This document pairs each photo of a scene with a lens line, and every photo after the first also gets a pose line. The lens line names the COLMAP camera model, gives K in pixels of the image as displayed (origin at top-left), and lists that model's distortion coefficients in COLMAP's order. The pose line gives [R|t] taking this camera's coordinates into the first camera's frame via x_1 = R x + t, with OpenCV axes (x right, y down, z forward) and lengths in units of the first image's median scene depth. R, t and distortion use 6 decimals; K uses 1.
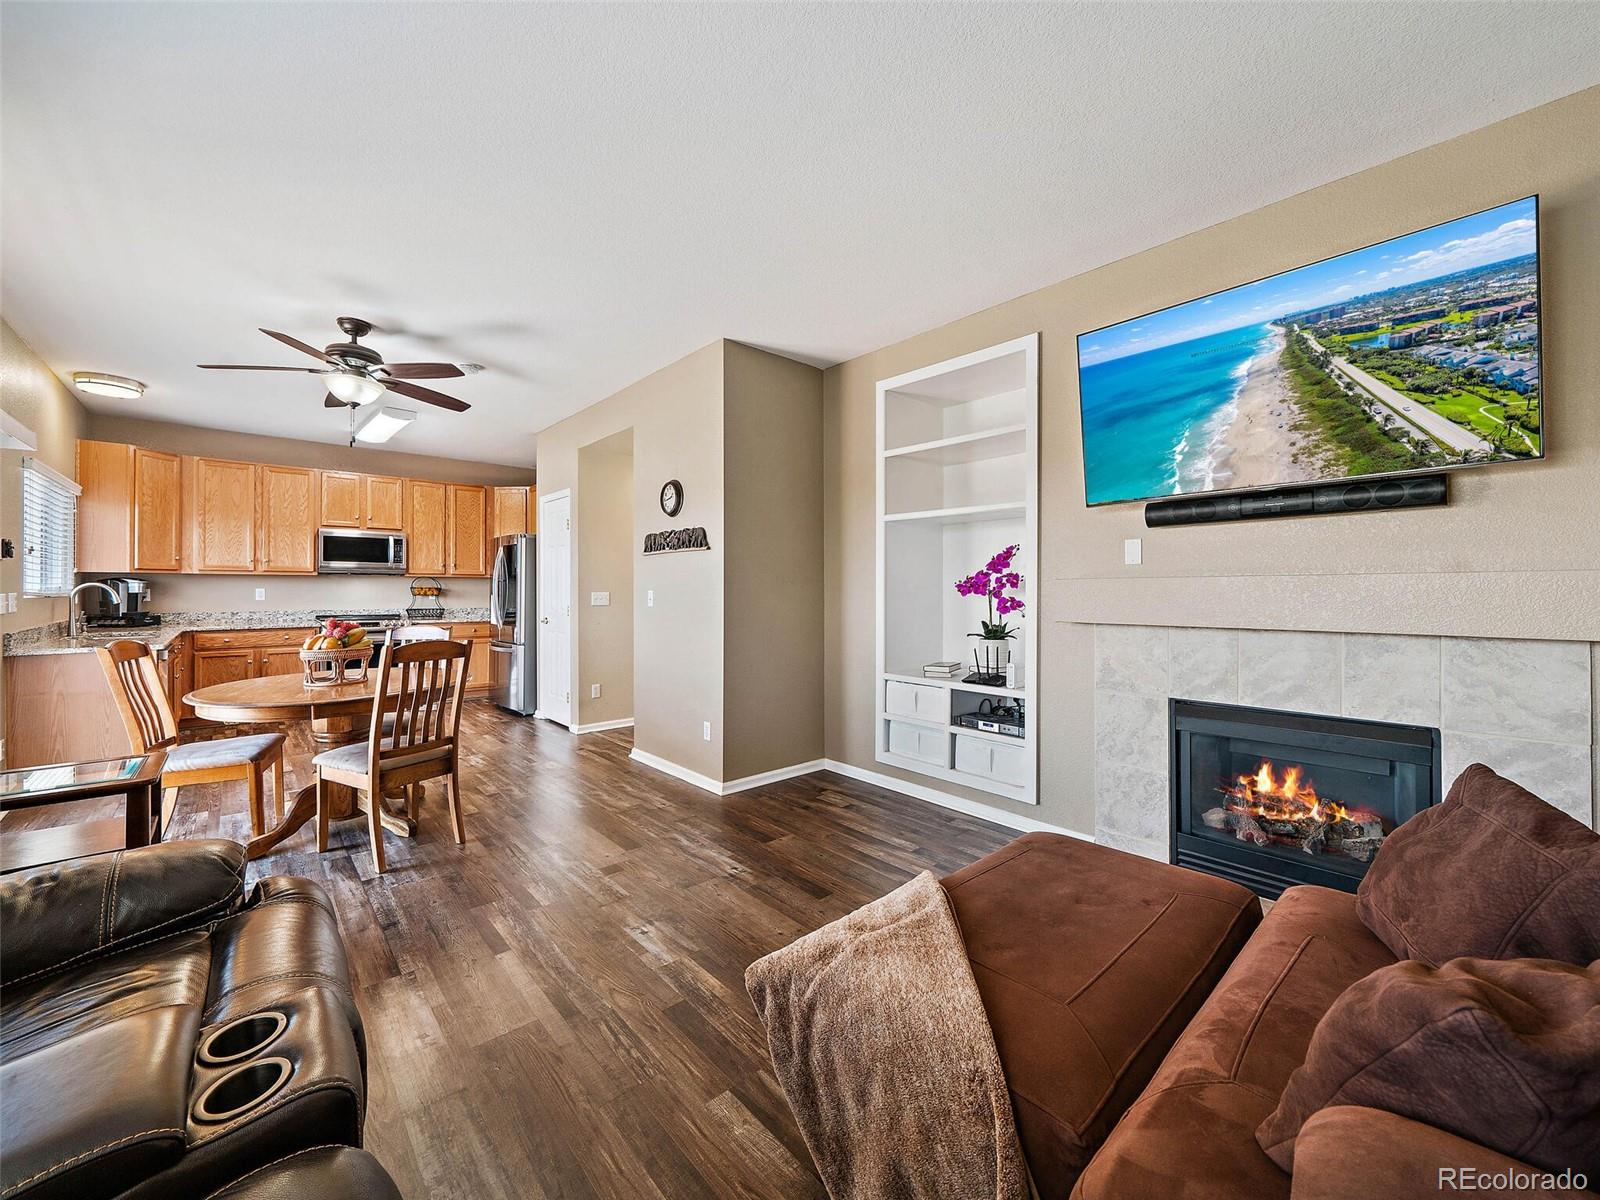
lens RADIAL K [[625.8, 0, 785.9], [0, 625.8, 575.8], [0, 0, 1]] dist [-0.005237, -0.000610]
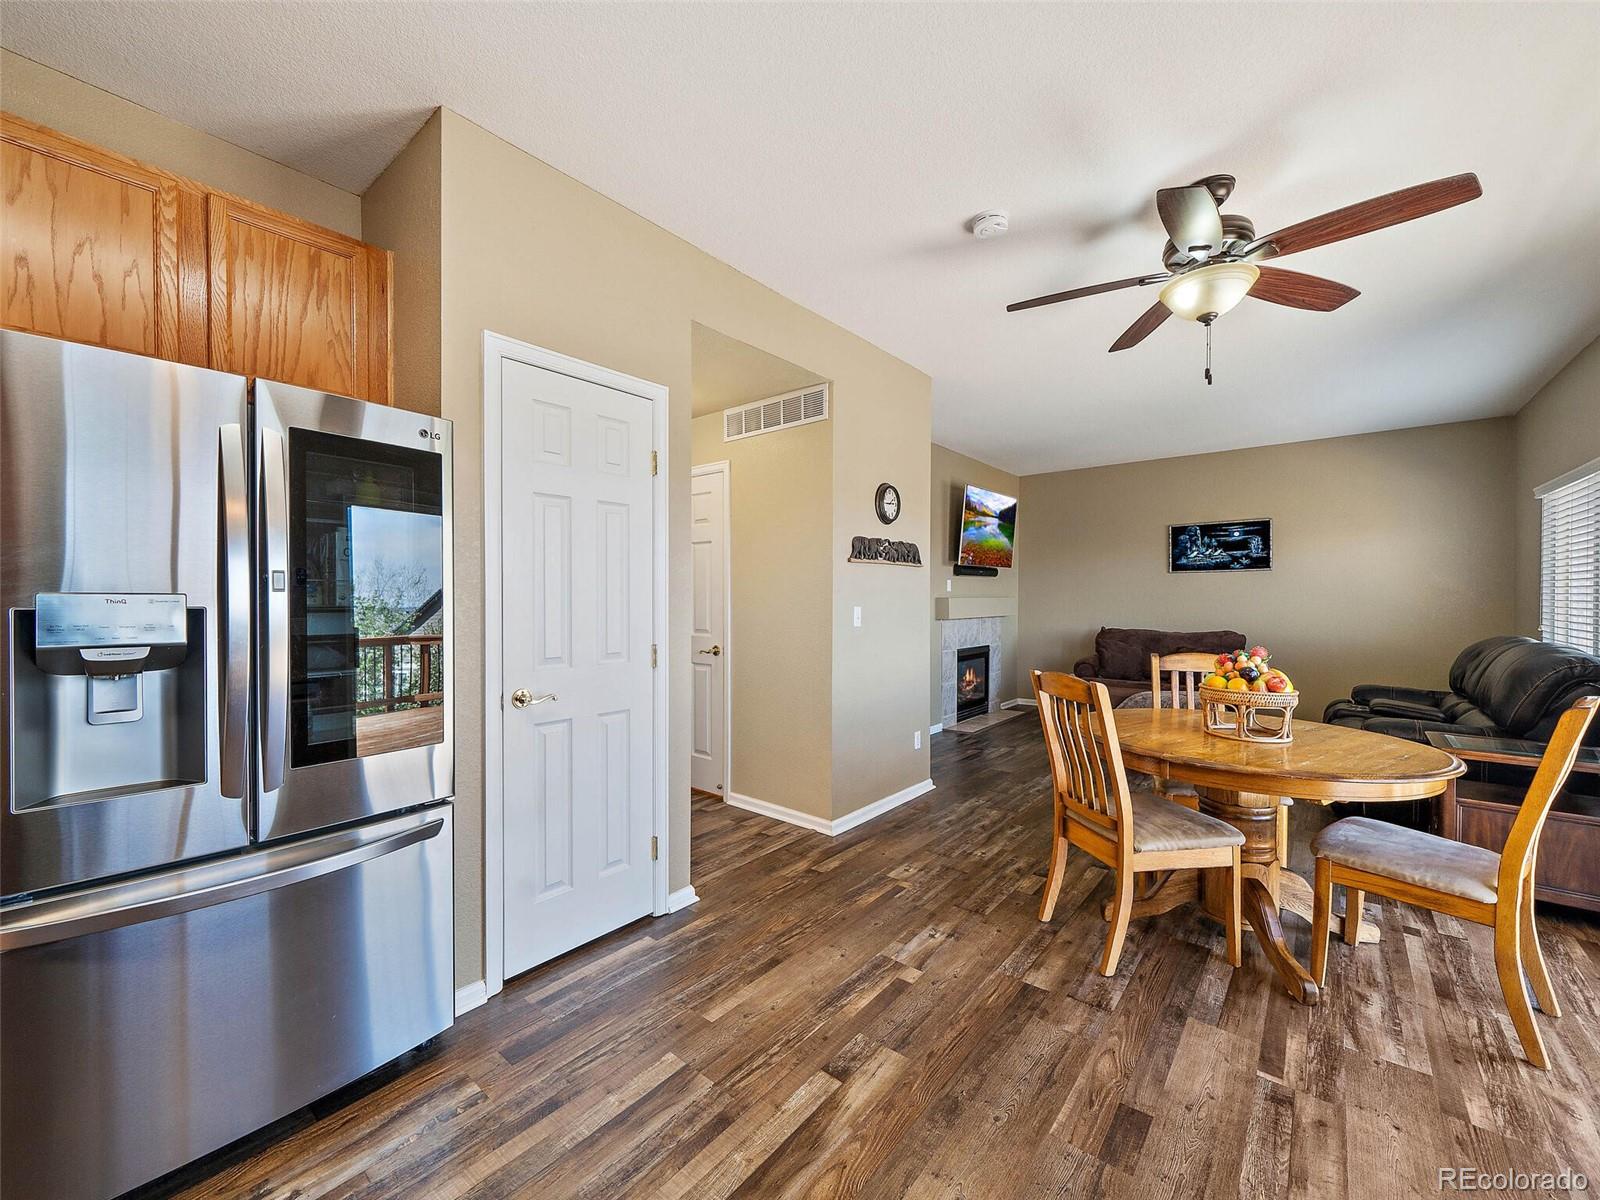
lens RADIAL K [[625.8, 0, 803.4], [0, 625.8, 605.2], [0, 0, 1]] dist [-0.005237, -0.000610]
pose [[-0.140833, -0.014206, 0.989931, -1.602289], [-0.018767, 0.999756, 0.011677, 0.020199], [-0.989855, -0.016934, -0.141065, 1.900825]]
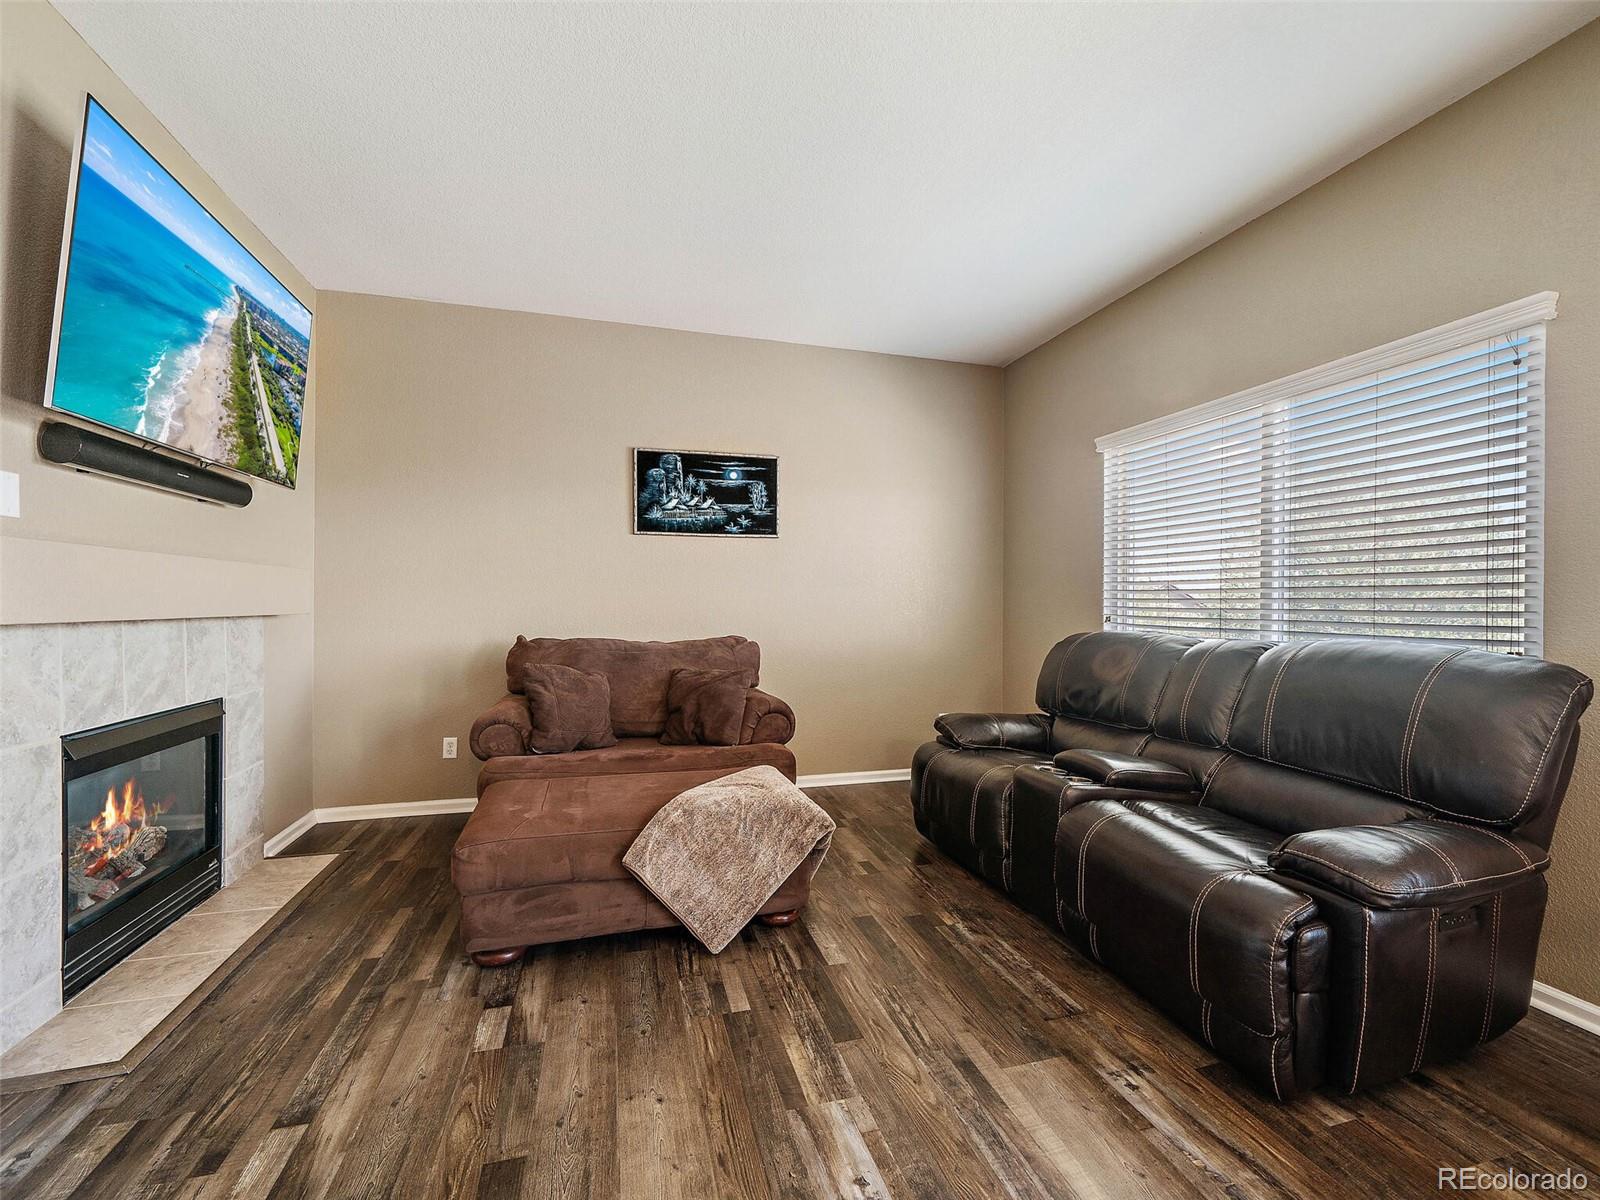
lens RADIAL K [[666.7, 0, 788.8], [0, 666.7, 604.8], [0, 0, 1]] dist [-0.003124, -0.000832]
pose [[-0.895196, -0.009618, 0.445568, -0.351129], [-0.018331, 0.999716, -0.015249, 0.062286], [-0.445295, -0.021818, -0.895118, 1.285725]]
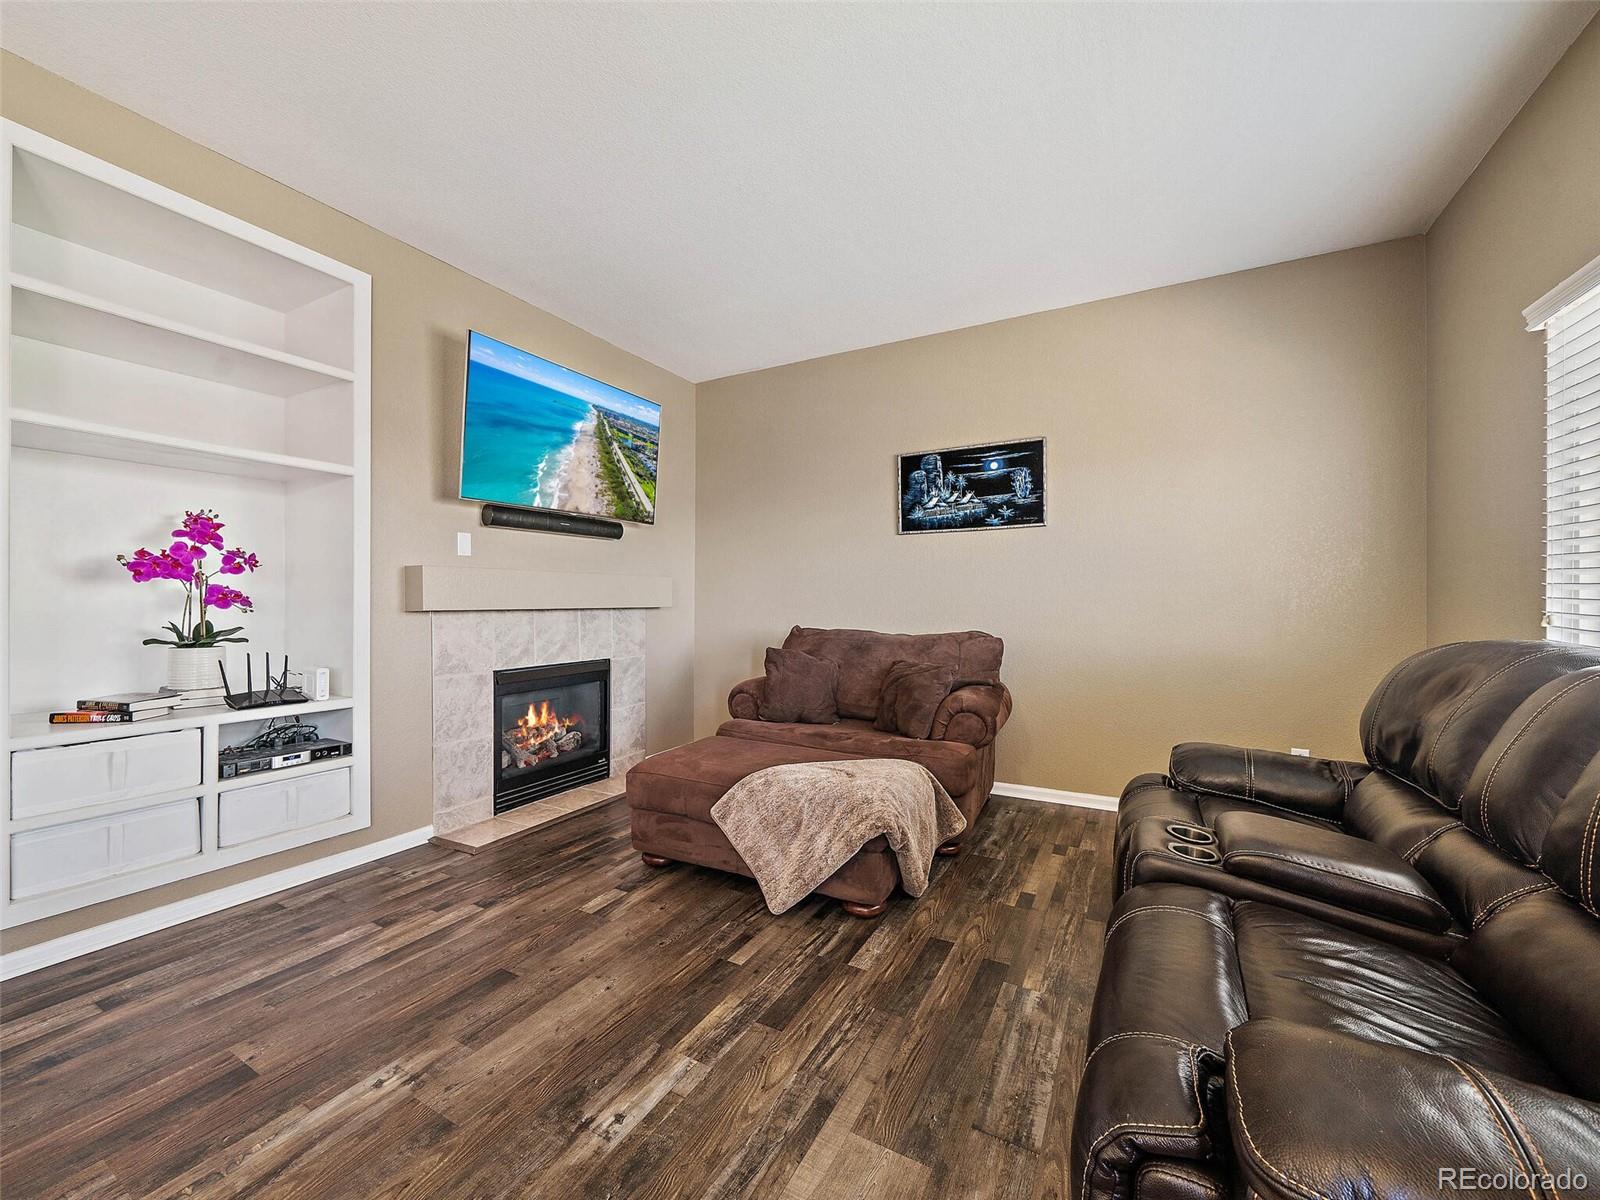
lens RADIAL K [[625.8, 0, 799.7], [0, 625.8, 601.7], [0, 0, 1]] dist [-0.005237, -0.000610]
pose [[-0.331893, -0.006308, 0.943296, -0.701464], [-0.020666, 0.999786, -0.000585, 0.056205], [-0.943091, -0.019688, -0.331952, 0.861184]]
